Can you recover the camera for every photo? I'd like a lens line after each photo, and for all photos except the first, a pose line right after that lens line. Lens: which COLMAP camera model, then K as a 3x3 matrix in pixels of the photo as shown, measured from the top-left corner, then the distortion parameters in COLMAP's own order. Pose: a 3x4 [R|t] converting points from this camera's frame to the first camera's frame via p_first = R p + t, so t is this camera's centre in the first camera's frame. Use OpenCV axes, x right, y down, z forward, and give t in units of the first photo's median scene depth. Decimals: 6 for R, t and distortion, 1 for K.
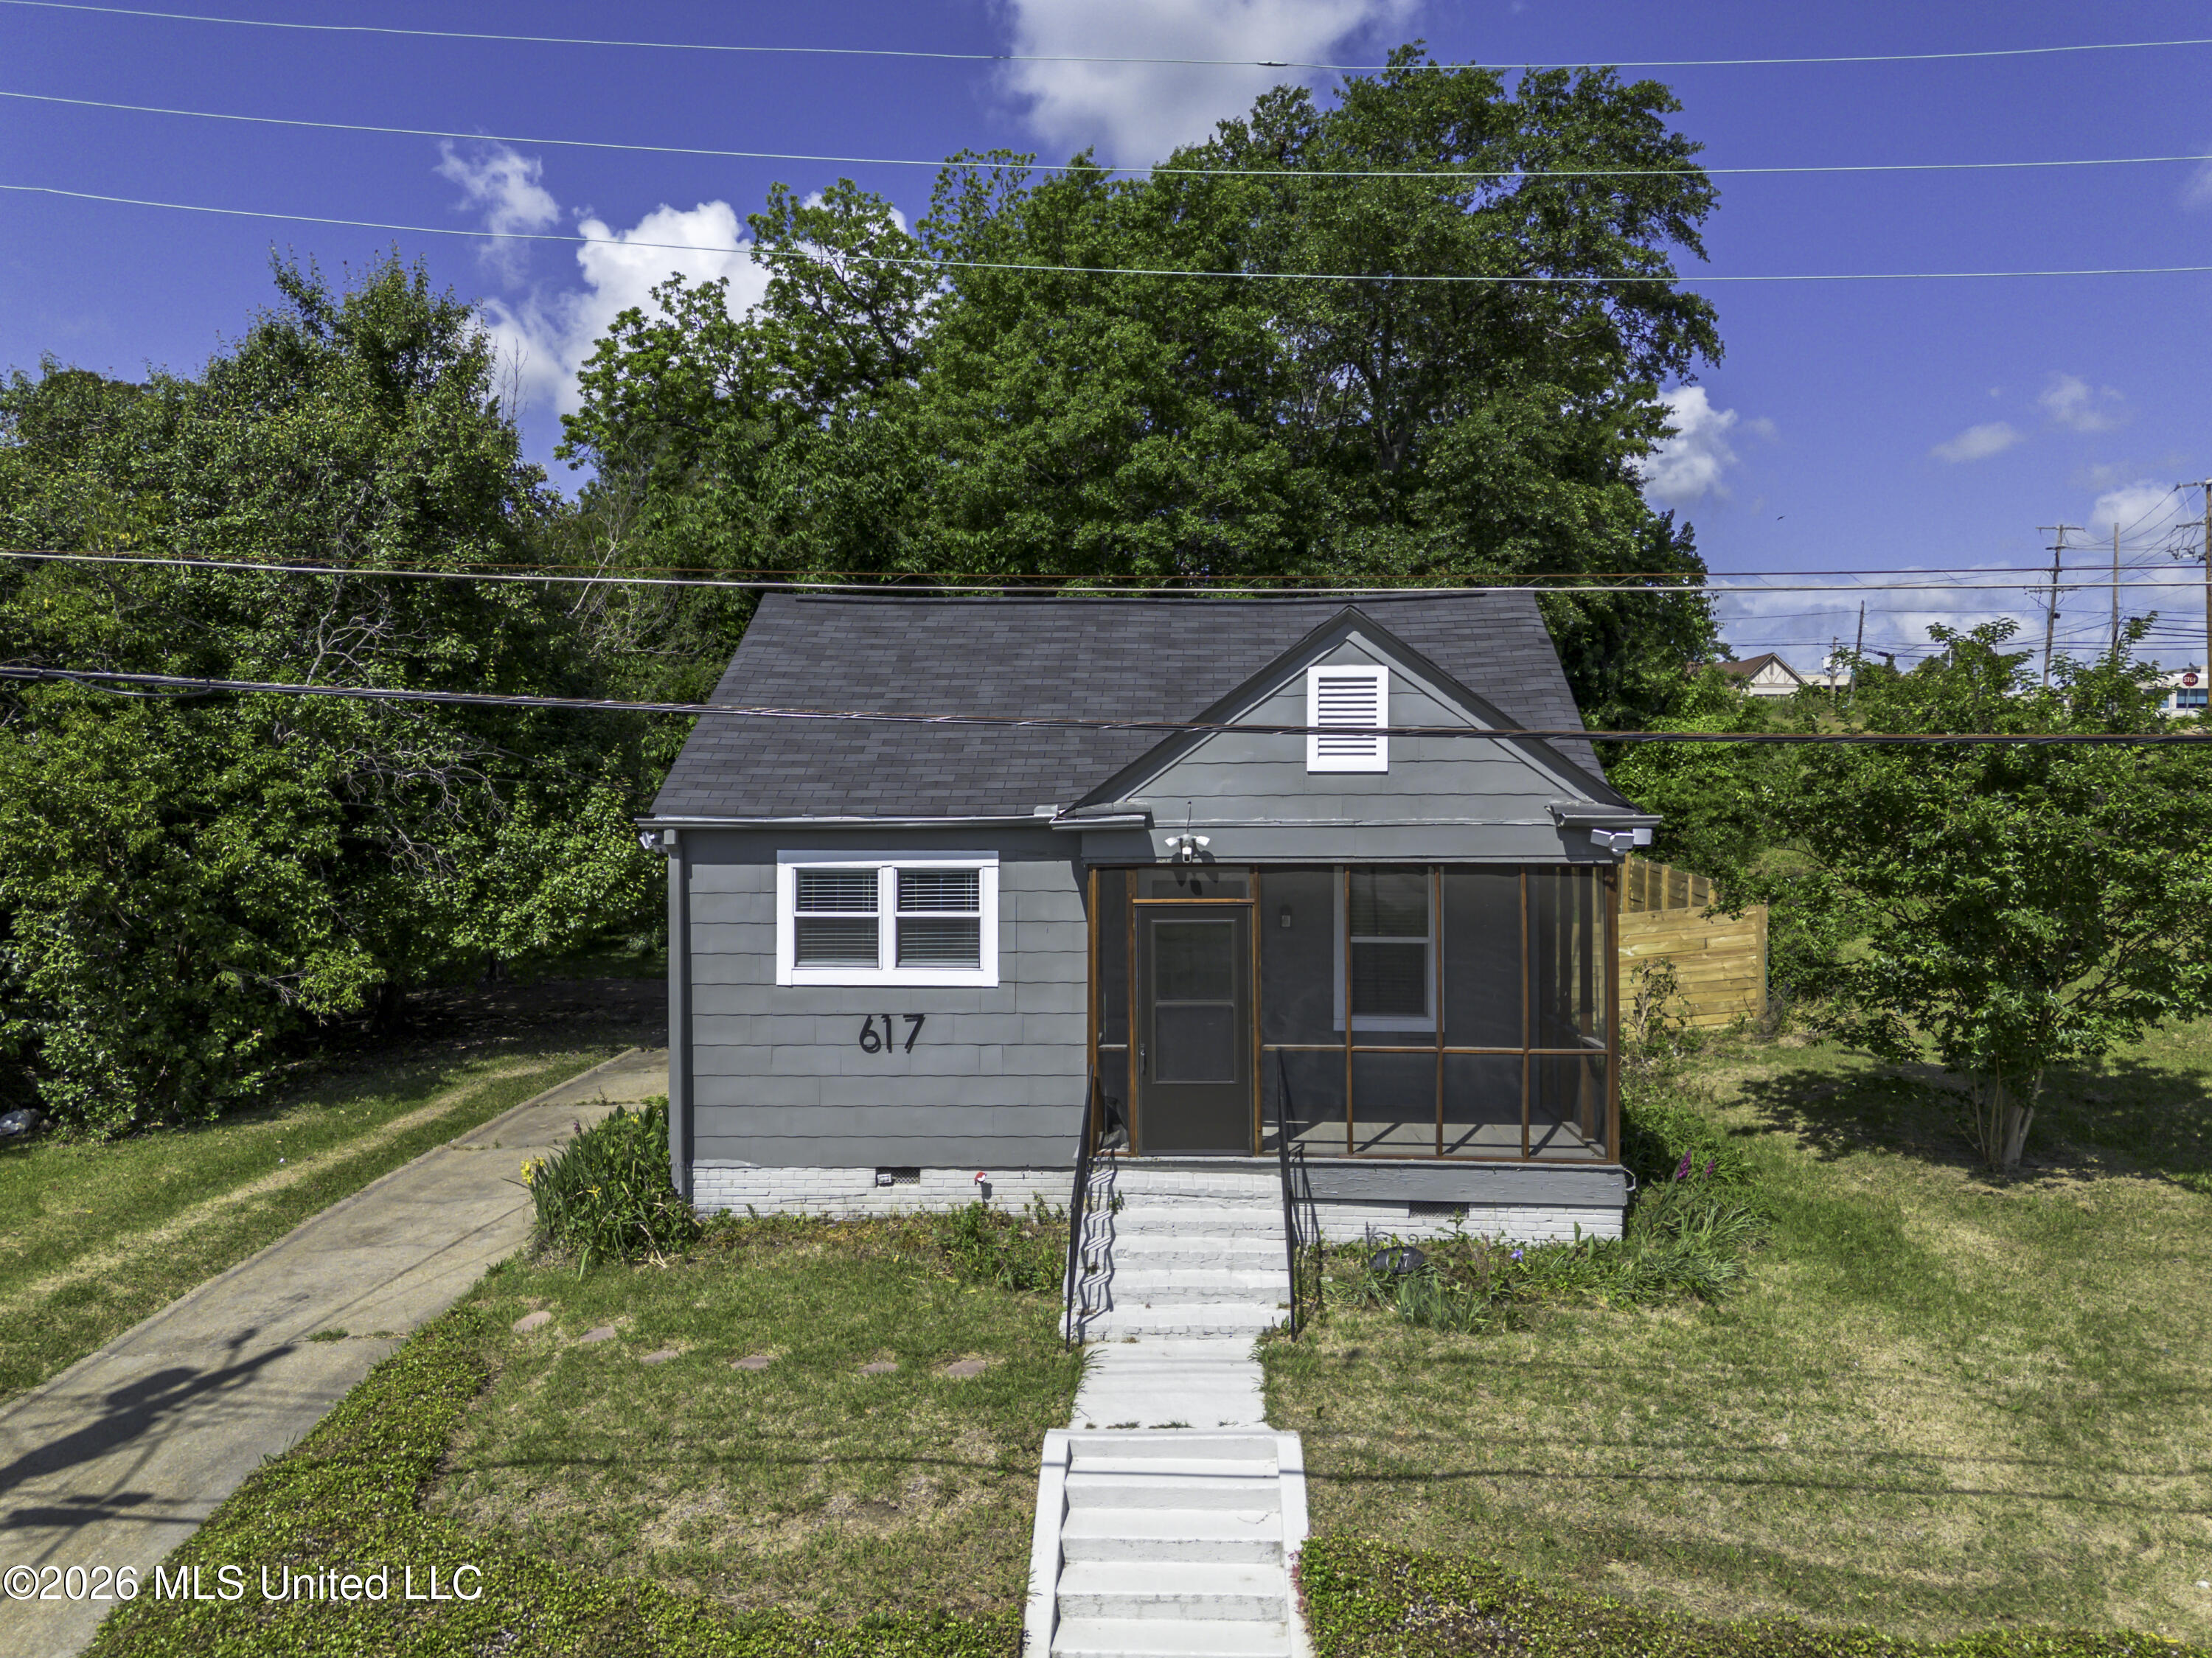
lens RADIAL K [[1565.1, 0, 1106.0], [0, 1565.1, 829.0], [0, 0, 1]] dist [0.080290, -0.073654]
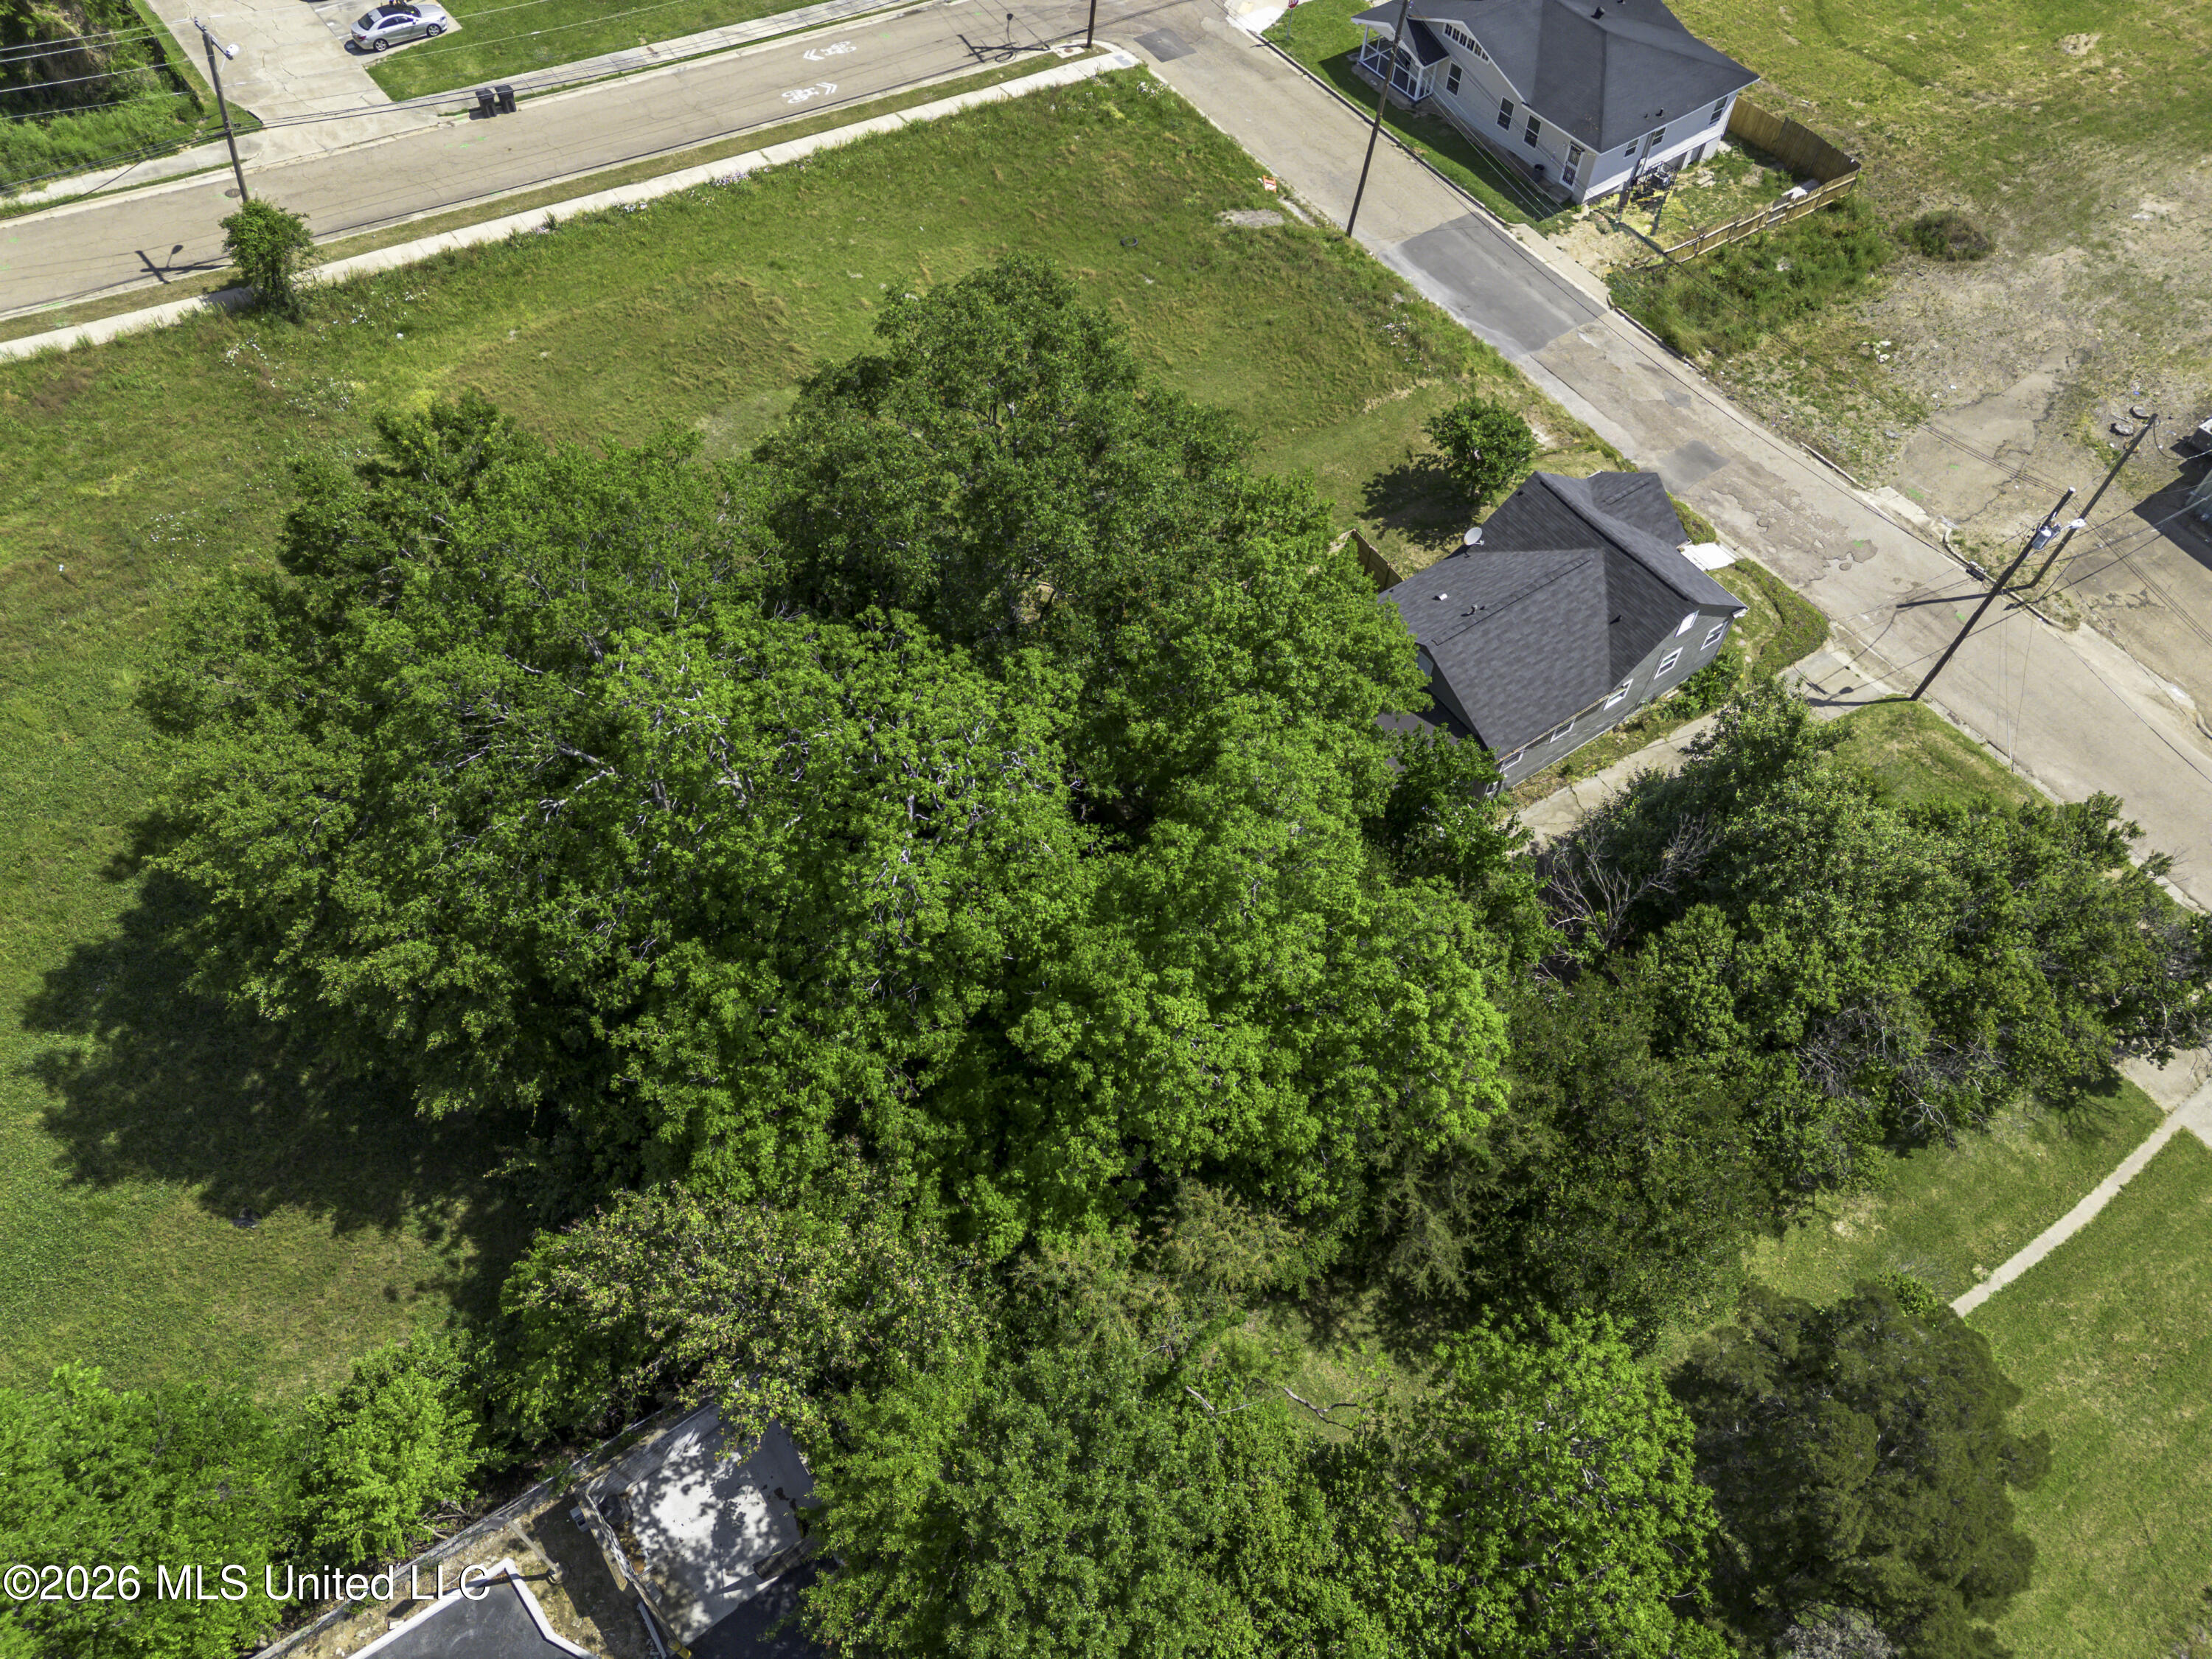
lens RADIAL K [[1571.0, 0, 1103.2], [0, 1571.0, 818.7], [0, 0, 1]] dist [0.081540, -0.075377]
pose [[-0.626740, -0.642772, 0.440502, -1.391099], [0.003464, 0.563002, 0.826449, -3.095297], [-0.779221, 0.519494, -0.350629, 3.959085]]
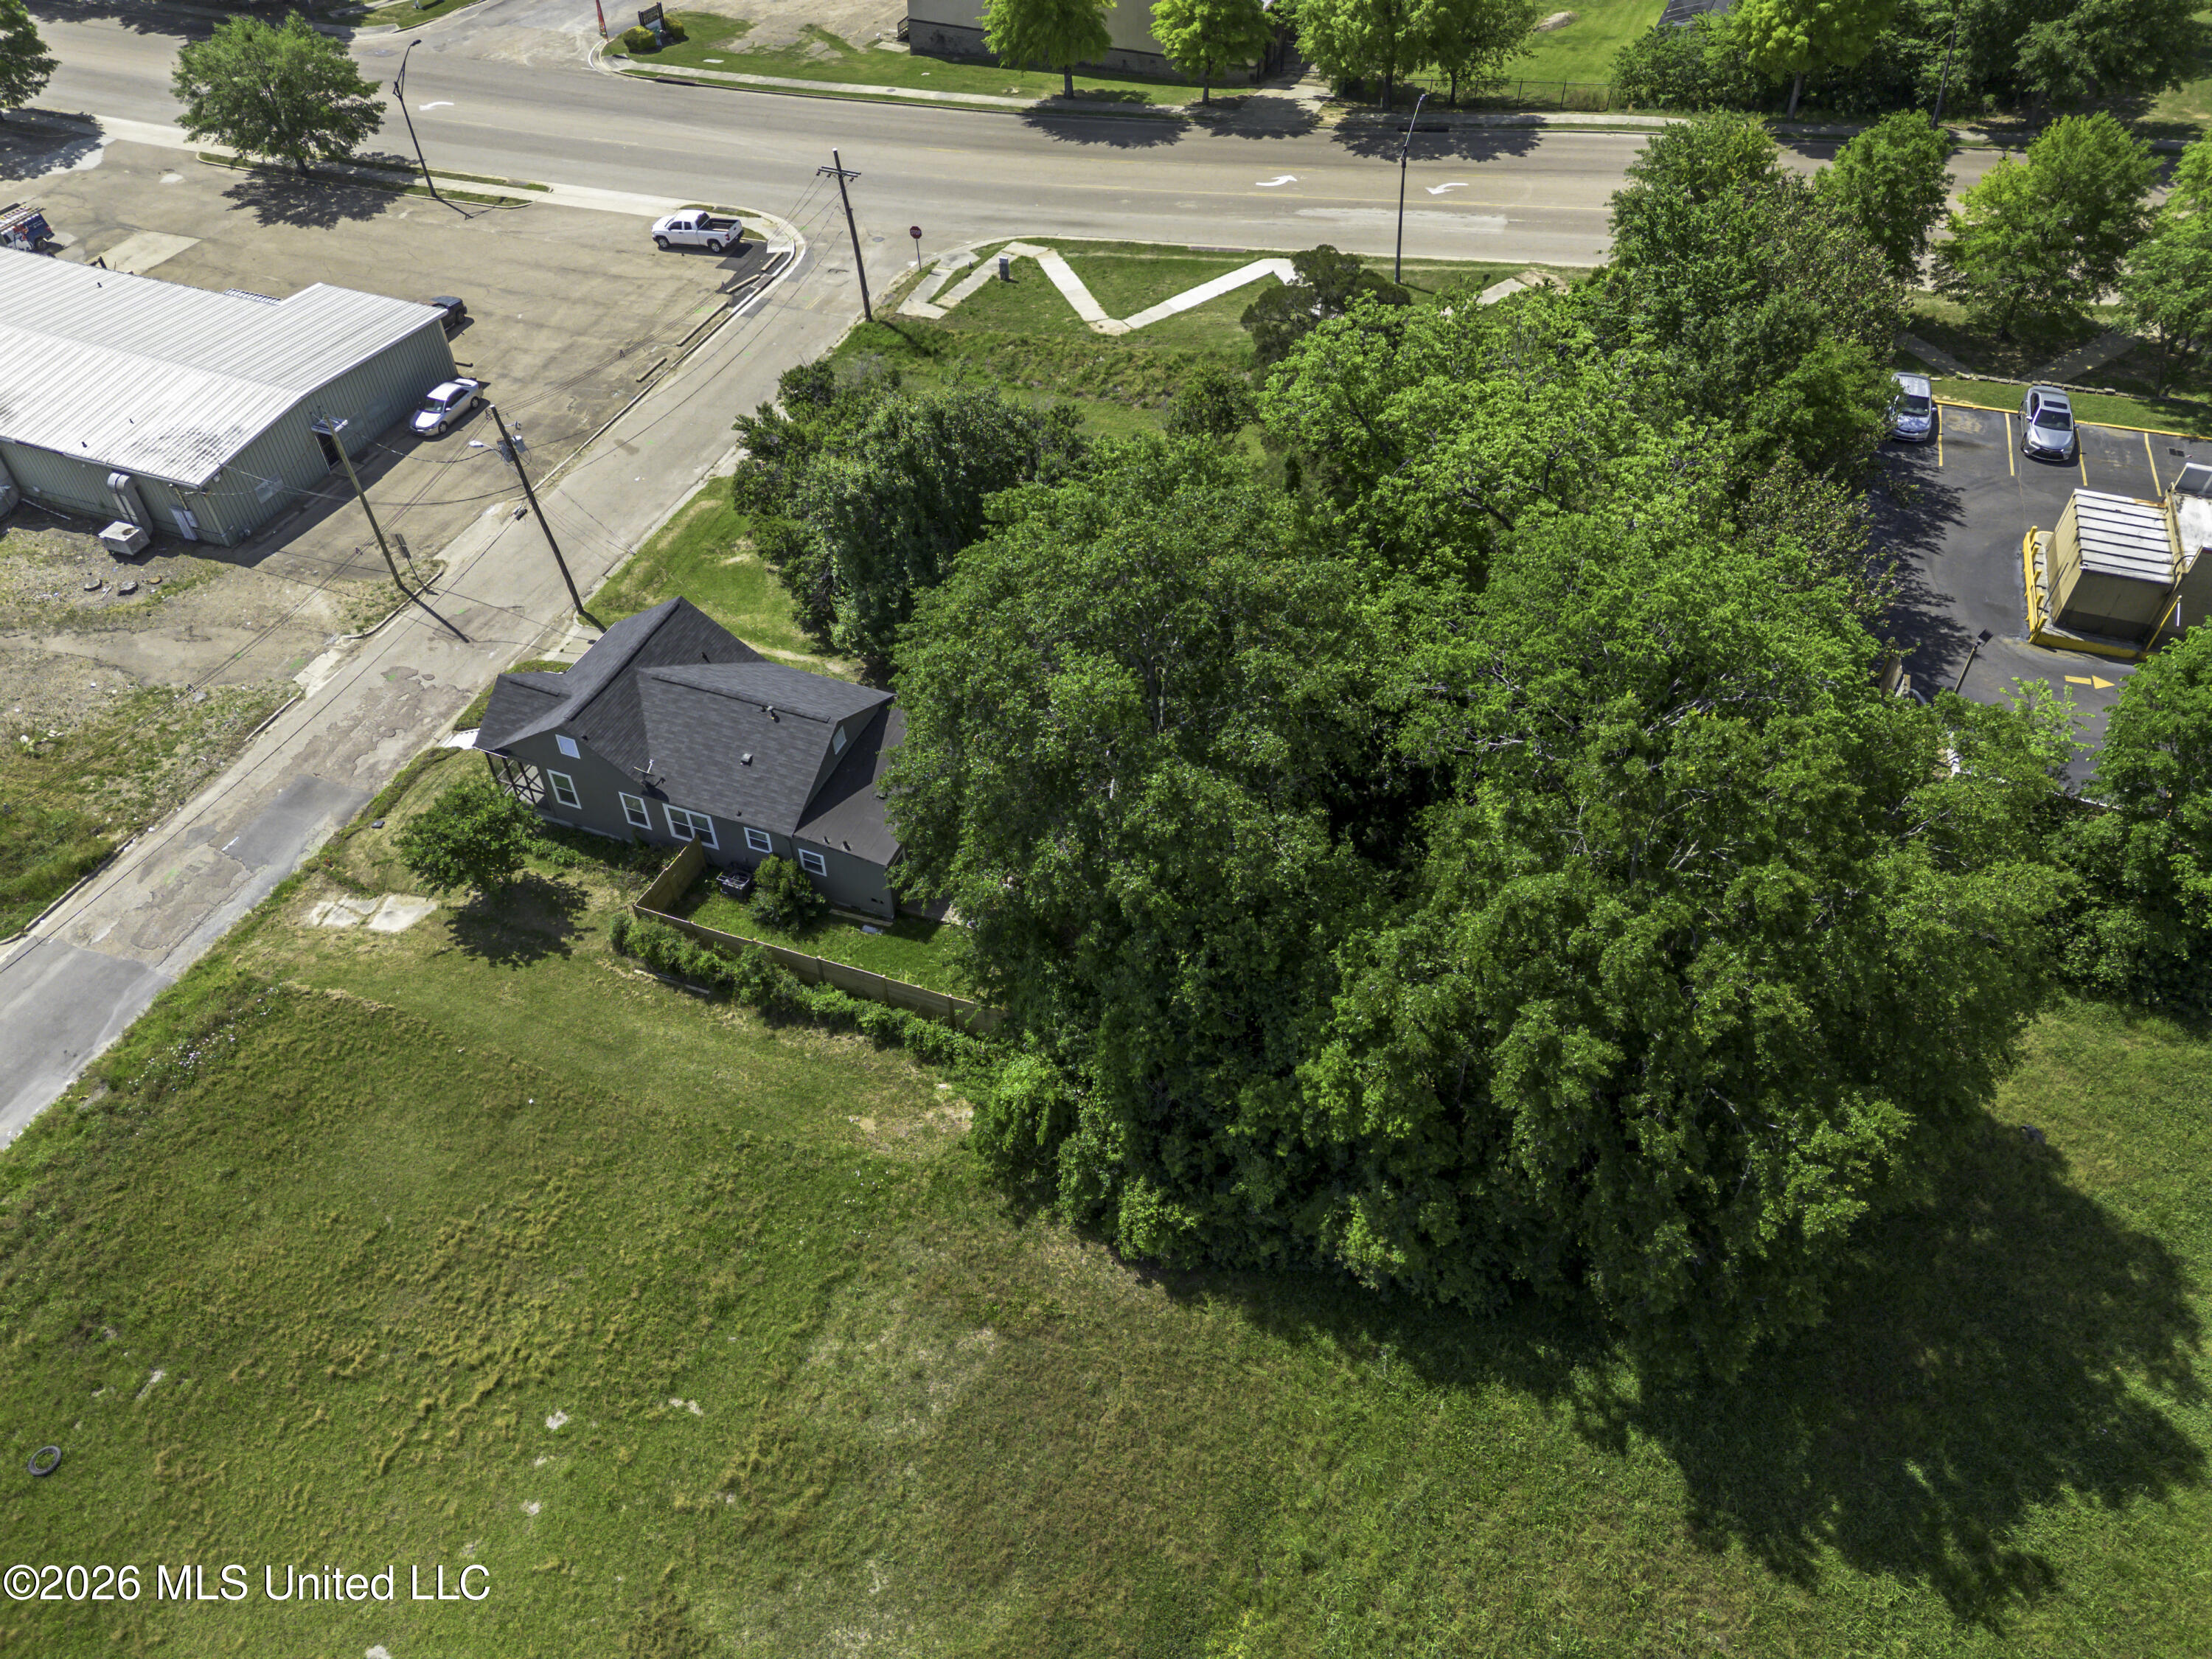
lens RADIAL K [[1571.0, 0, 1103.2], [0, 1571.0, 818.7], [0, 0, 1]] dist [0.081540, -0.075377]
pose [[-0.291931, 0.674906, -0.677701, 2.744103], [-0.020504, 0.703987, 0.709916, -2.840668], [0.956219, 0.221143, -0.191678, 3.253532]]
